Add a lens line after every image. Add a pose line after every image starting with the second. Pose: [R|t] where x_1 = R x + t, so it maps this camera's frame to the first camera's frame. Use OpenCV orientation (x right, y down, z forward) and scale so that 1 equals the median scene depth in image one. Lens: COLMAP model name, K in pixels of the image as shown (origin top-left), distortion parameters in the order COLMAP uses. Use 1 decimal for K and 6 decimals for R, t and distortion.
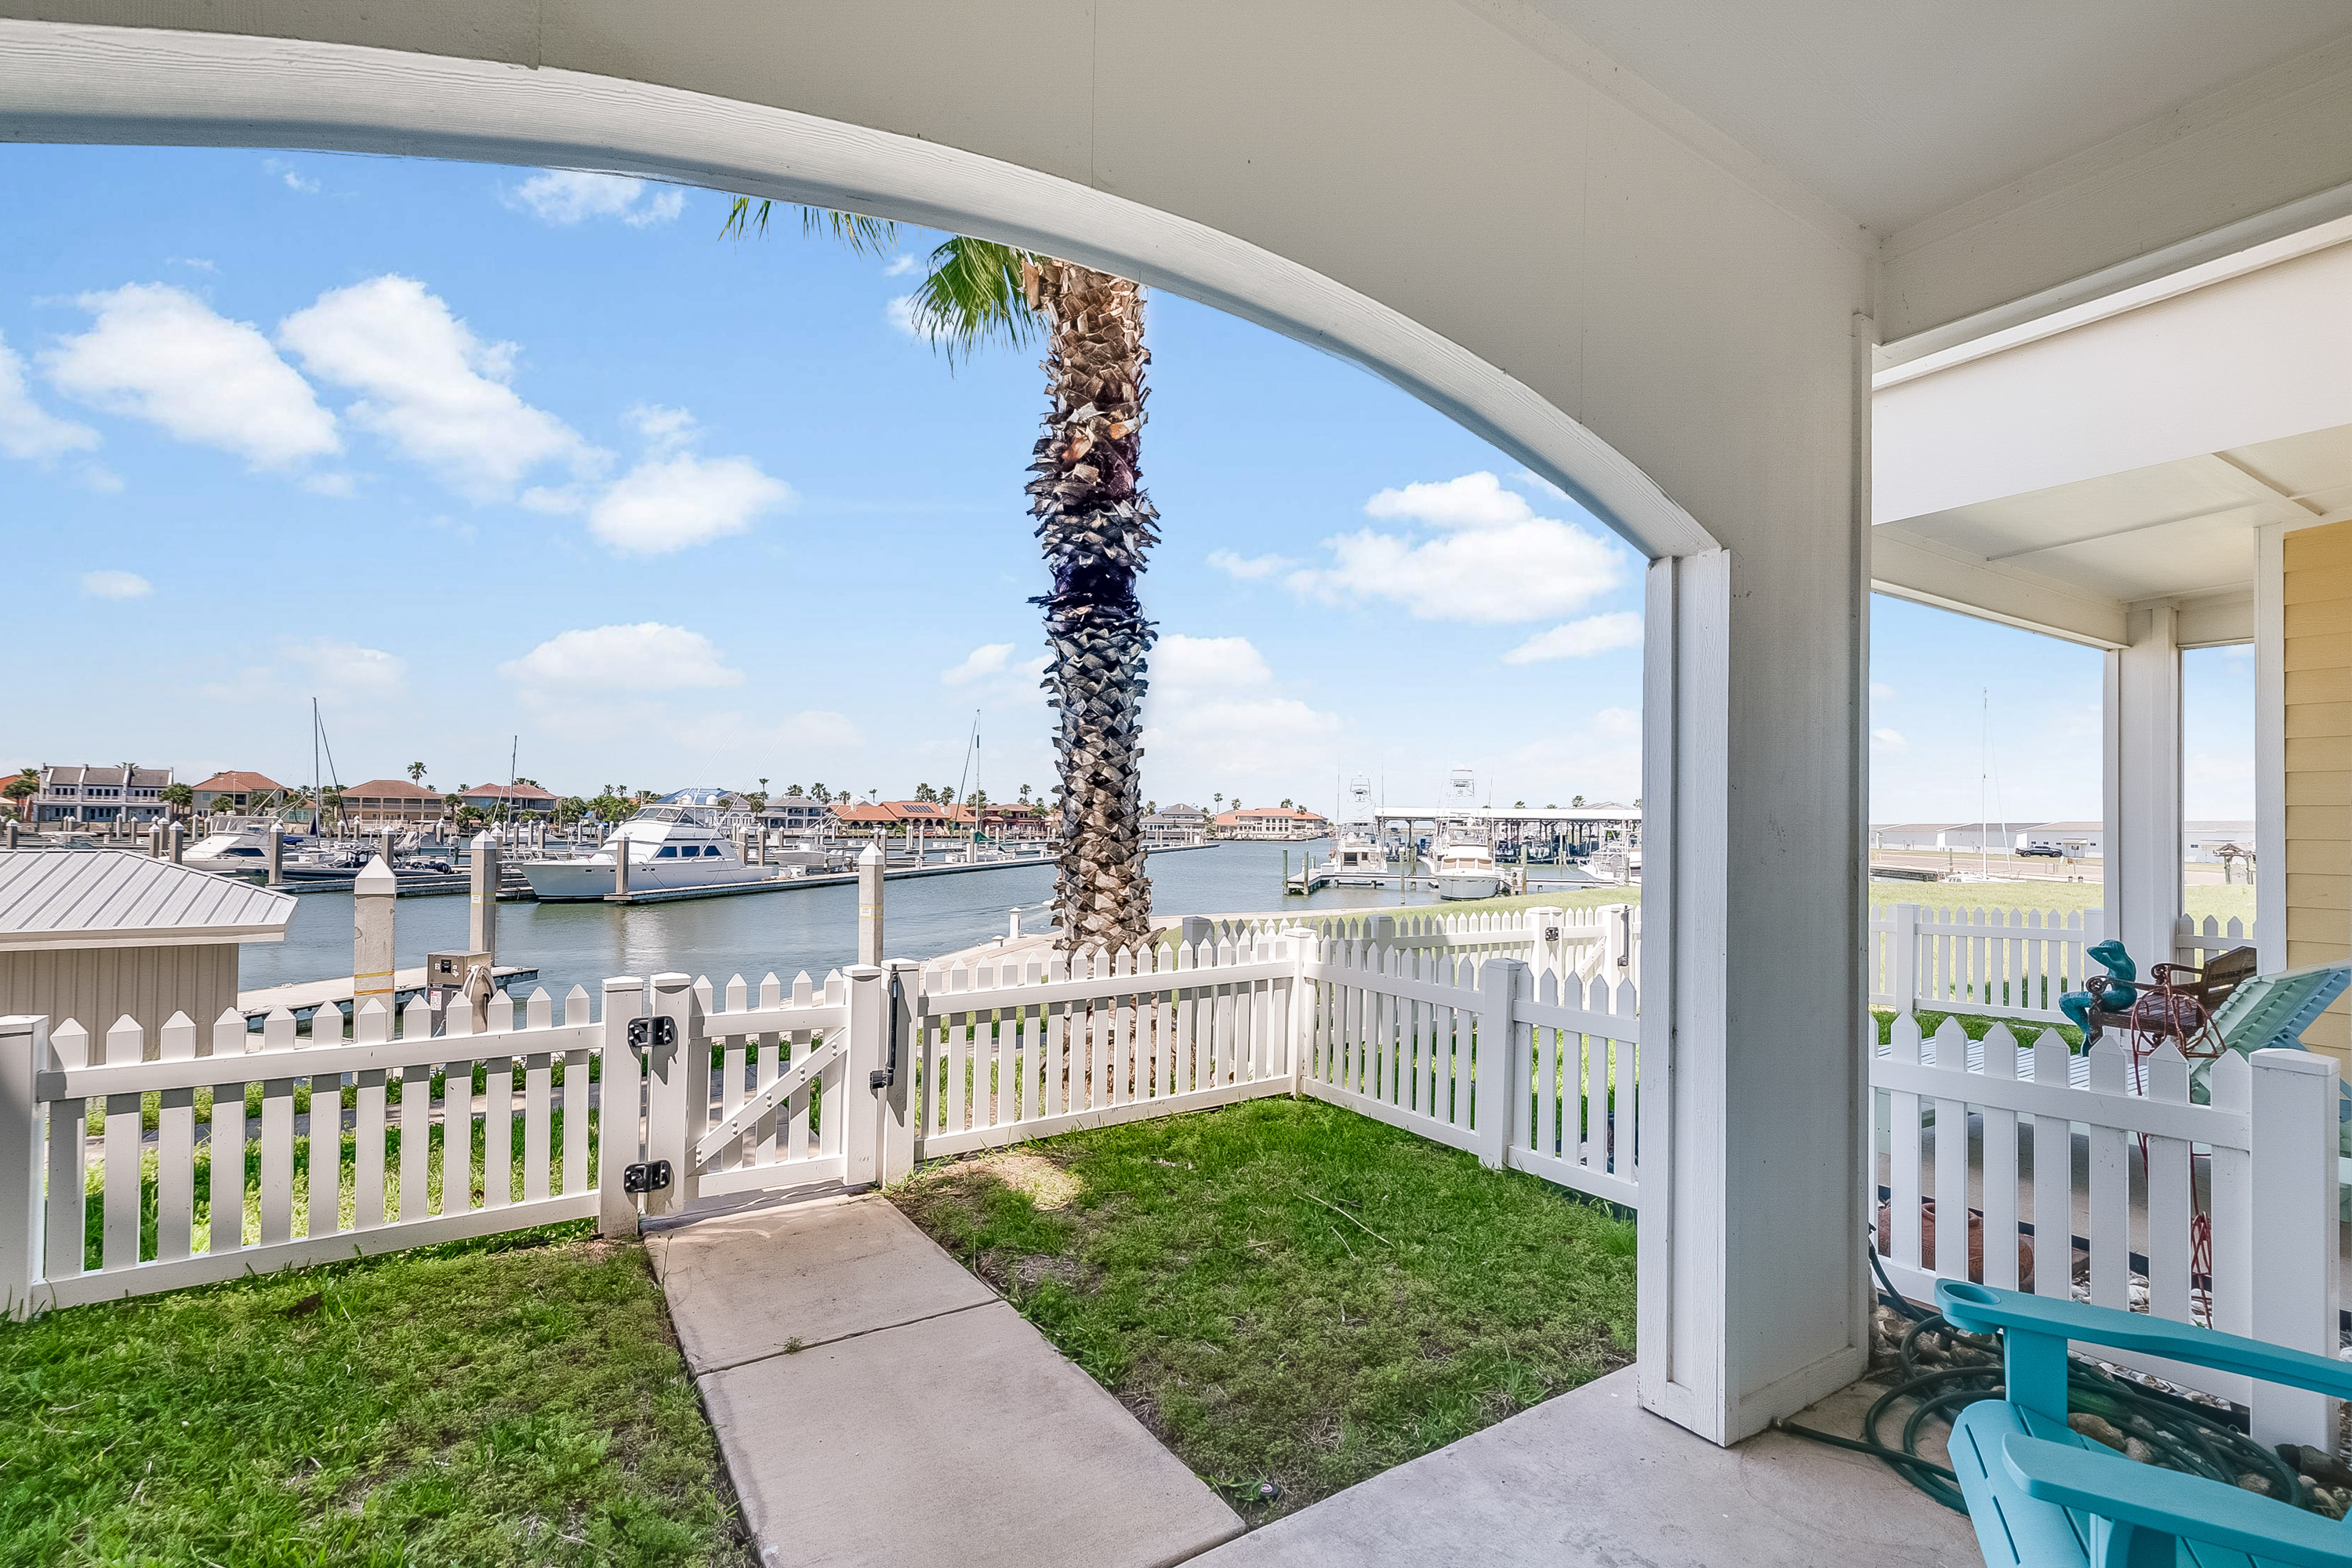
lens RADIAL K [[1072.9, 0, 1184.2], [0, 1072.9, 817.6], [0, 0, 1]] dist [0.004120, 0.000417]
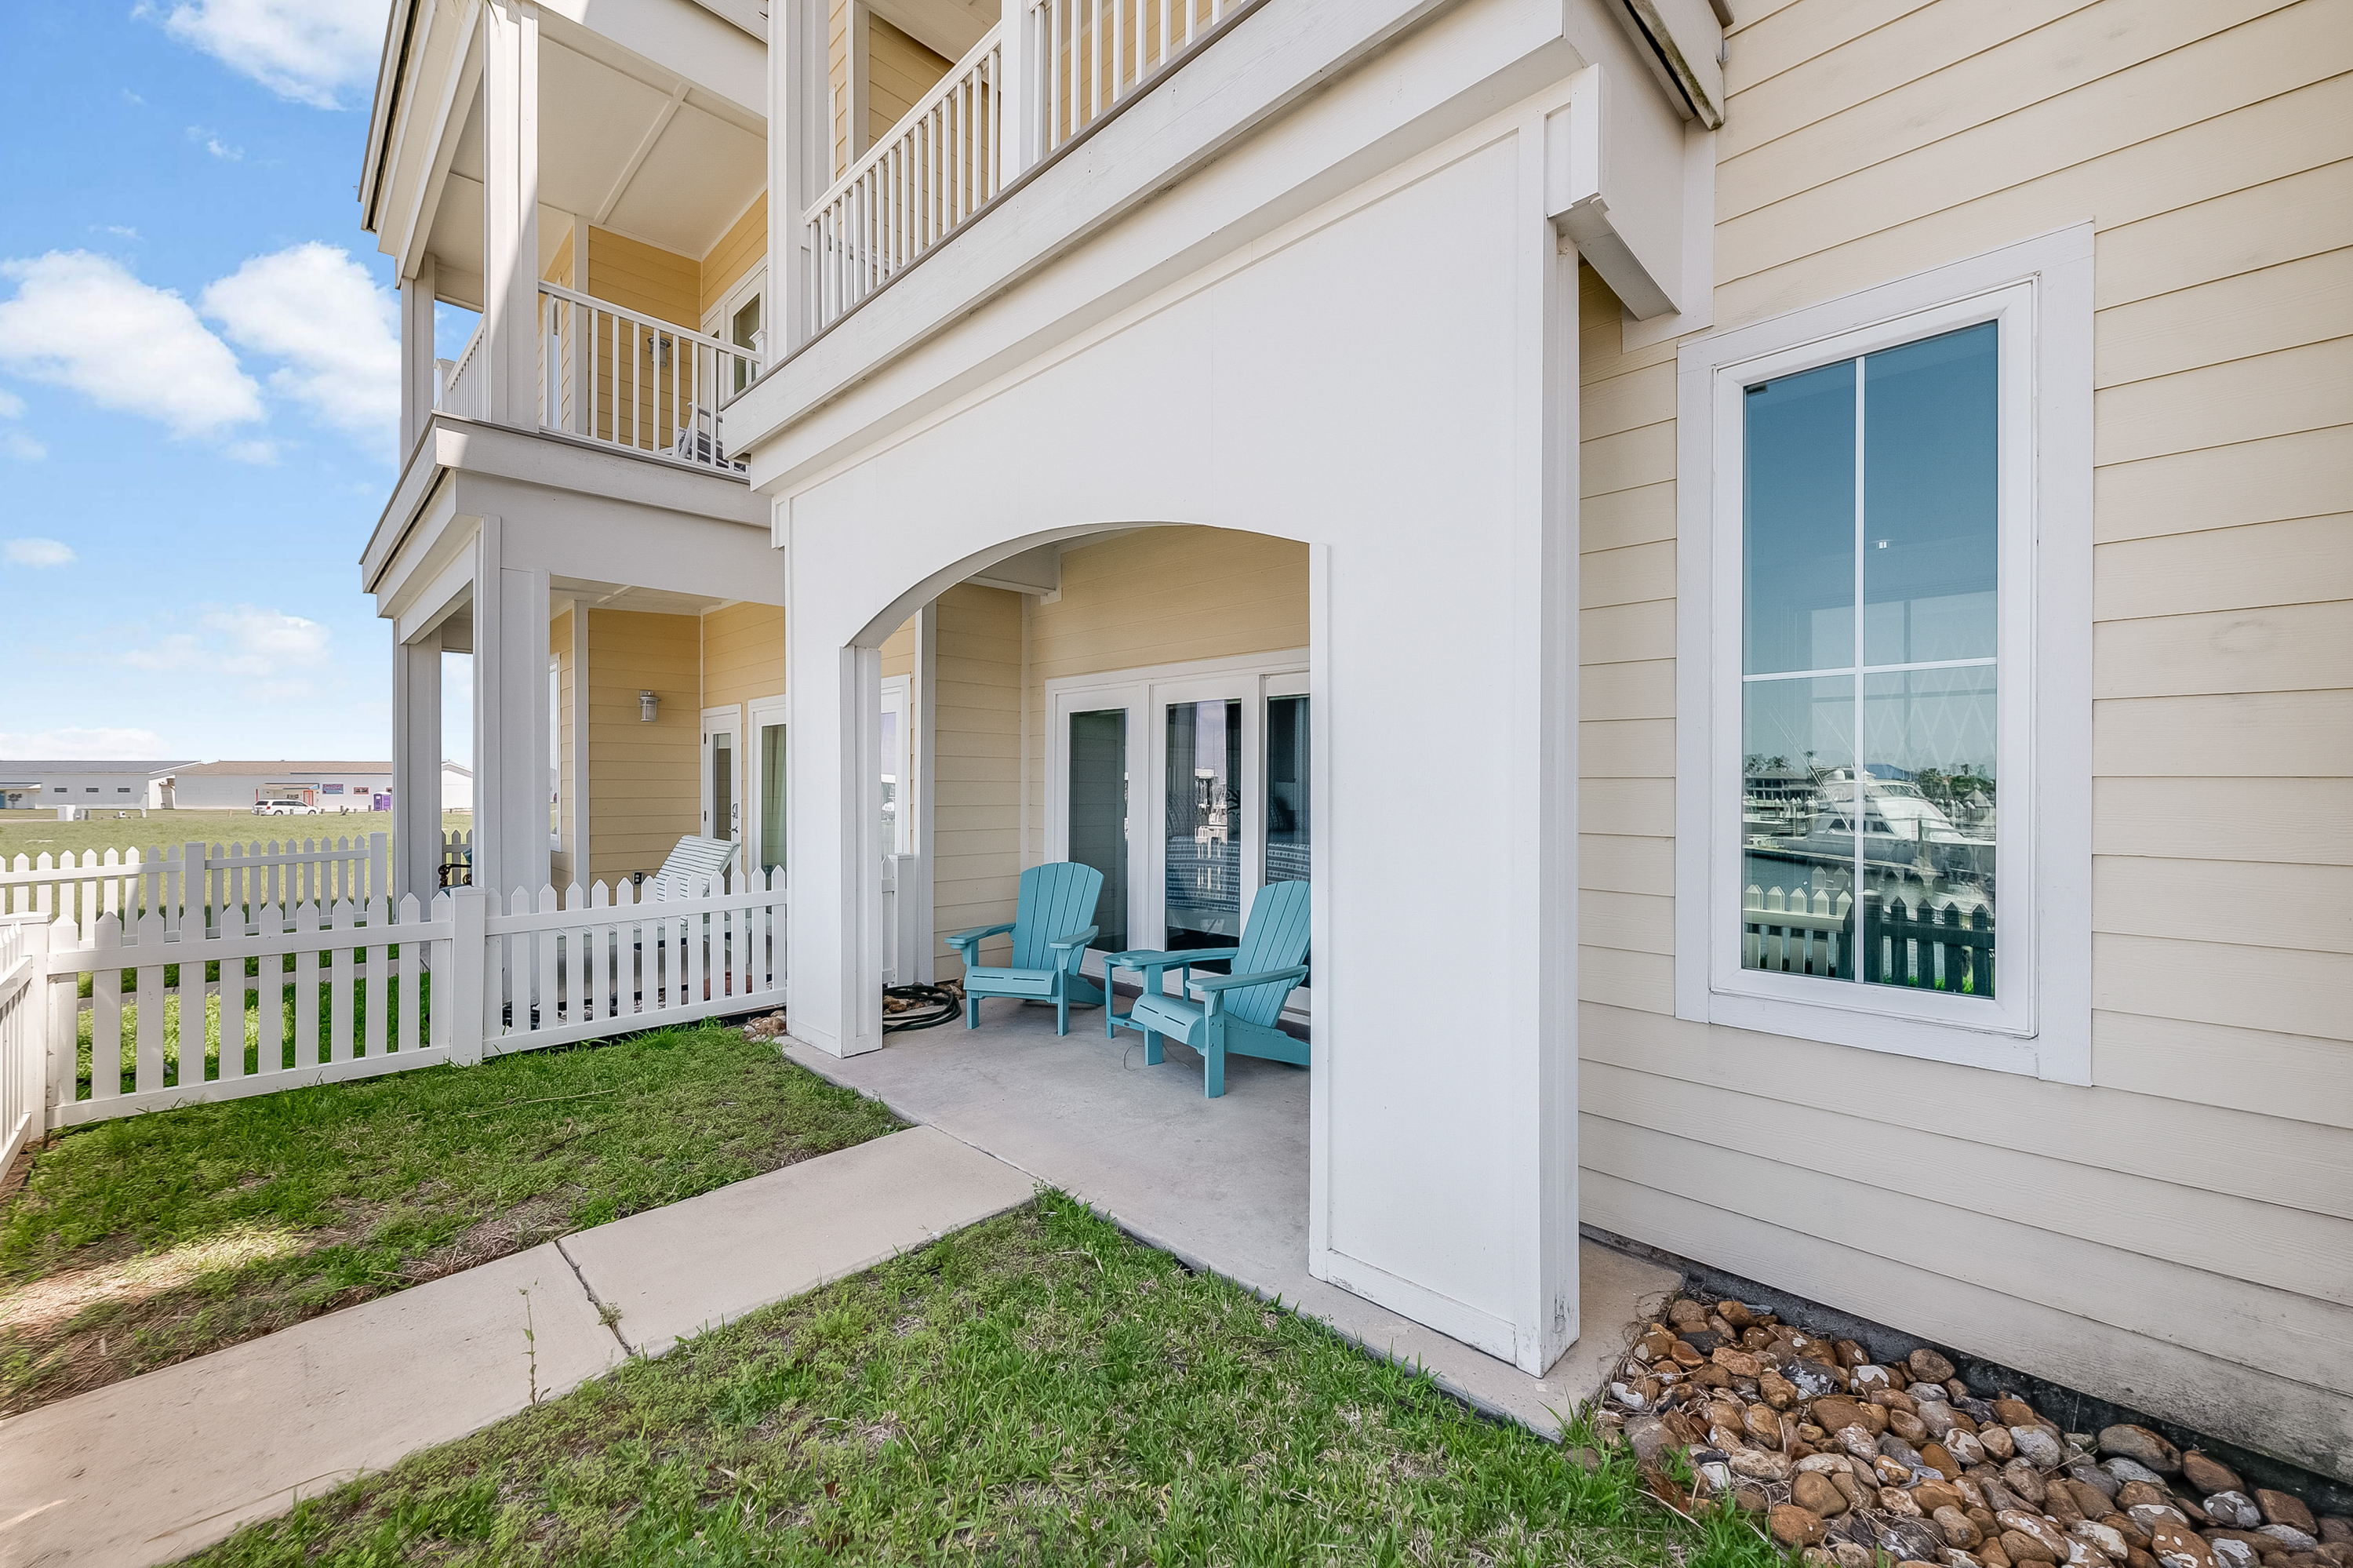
lens RADIAL K [[947.0, 0, 1176.5], [0, 947.0, 784.0], [0, 0, 1]] dist [0.003355, 0.000358]
pose [[-0.221642, -0.014316, 0.975023, -0.950633], [-0.012490, 0.999852, 0.011842, -0.005250], [-0.975048, -0.009553, -0.221788, 0.503124]]
